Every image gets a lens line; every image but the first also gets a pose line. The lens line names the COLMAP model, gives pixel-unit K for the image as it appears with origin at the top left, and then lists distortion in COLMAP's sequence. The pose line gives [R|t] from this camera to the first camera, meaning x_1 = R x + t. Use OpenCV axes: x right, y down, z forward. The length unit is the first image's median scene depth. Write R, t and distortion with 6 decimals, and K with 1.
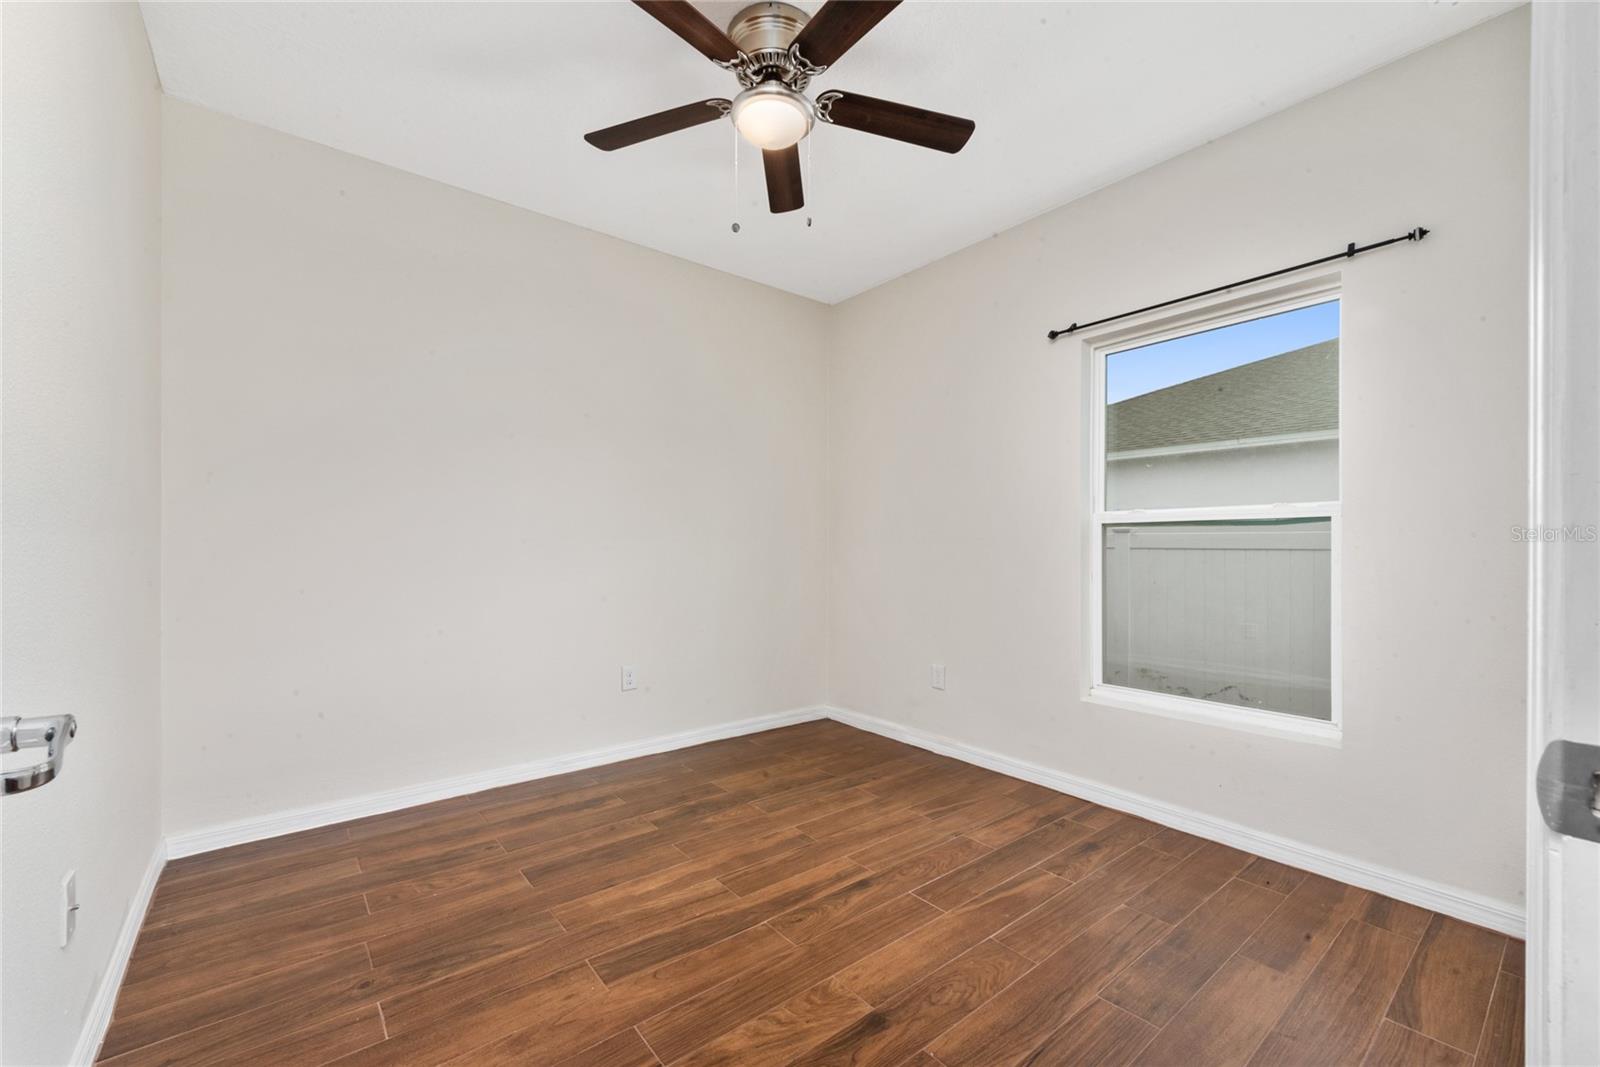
lens RADIAL K [[654.0, 0, 801.2], [0, 654.0, 546.9], [0, 0, 1]] dist [-0.001410, -0.000078]
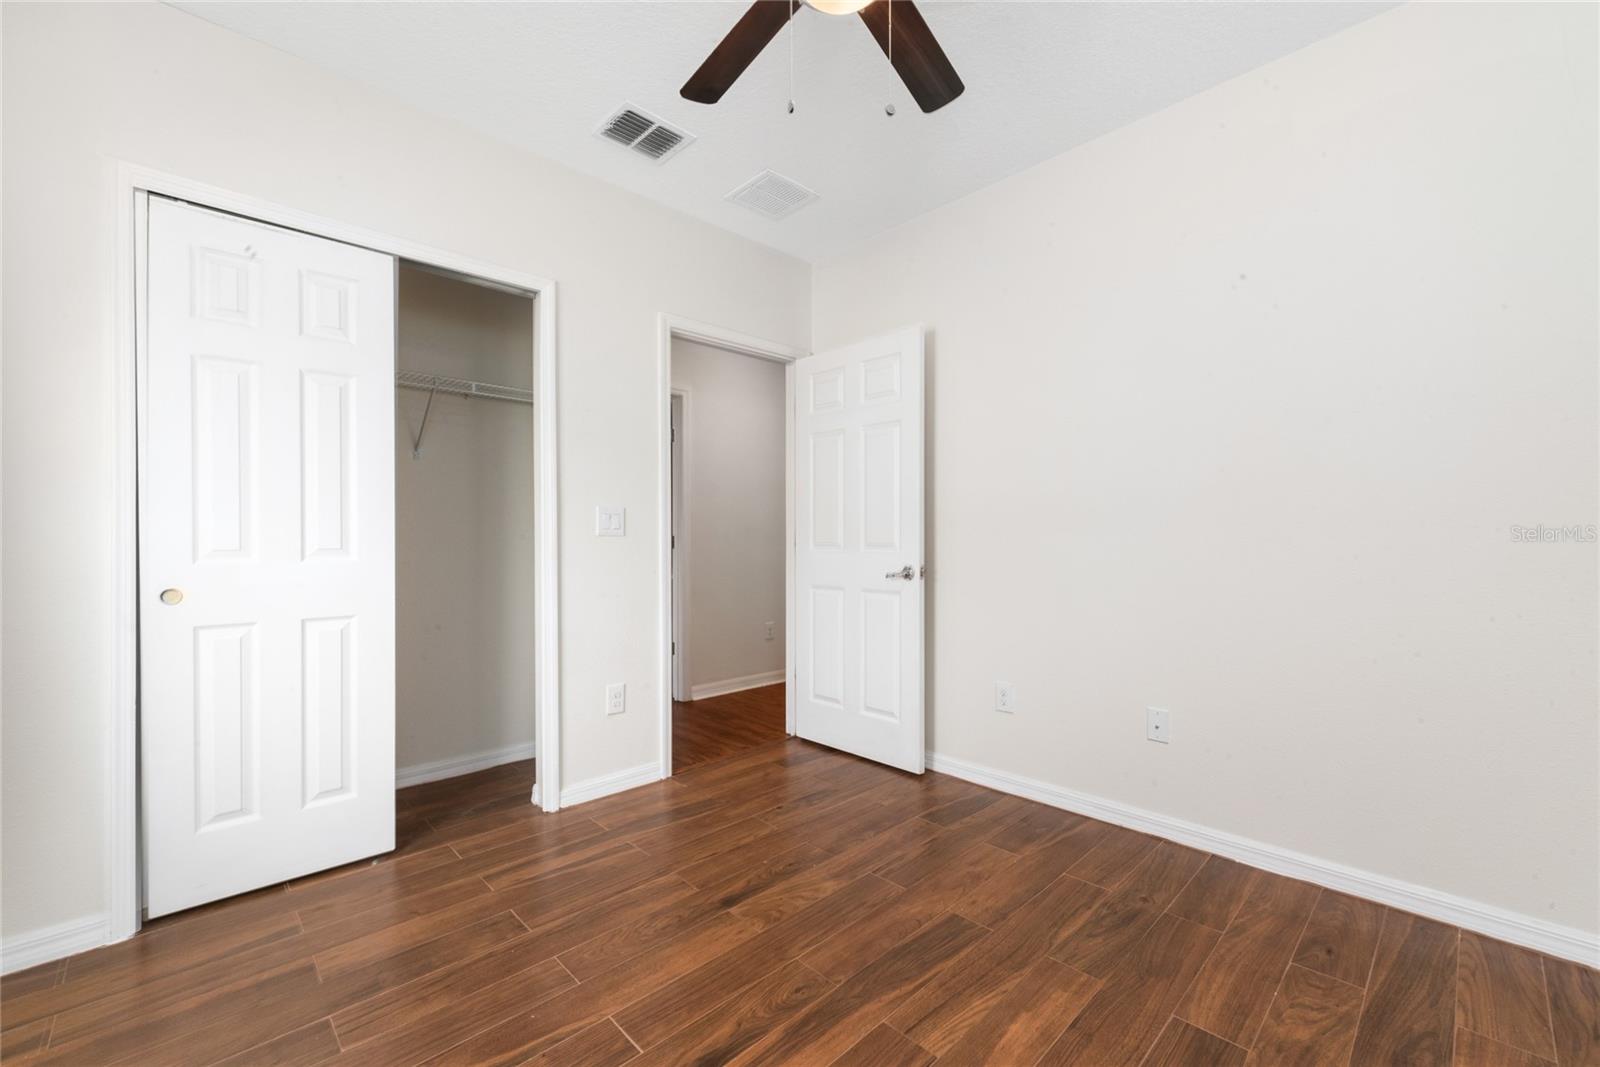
lens RADIAL K [[654.0, 0, 800.1], [0, 654.0, 536.7], [0, 0, 1]] dist [-0.001410, -0.000078]
pose [[-0.996406, 0.000495, -0.084708, 0.069024], [0.001012, 0.999981, -0.006066, -0.000275], [0.084703, -0.006130, -0.996387, 1.942908]]
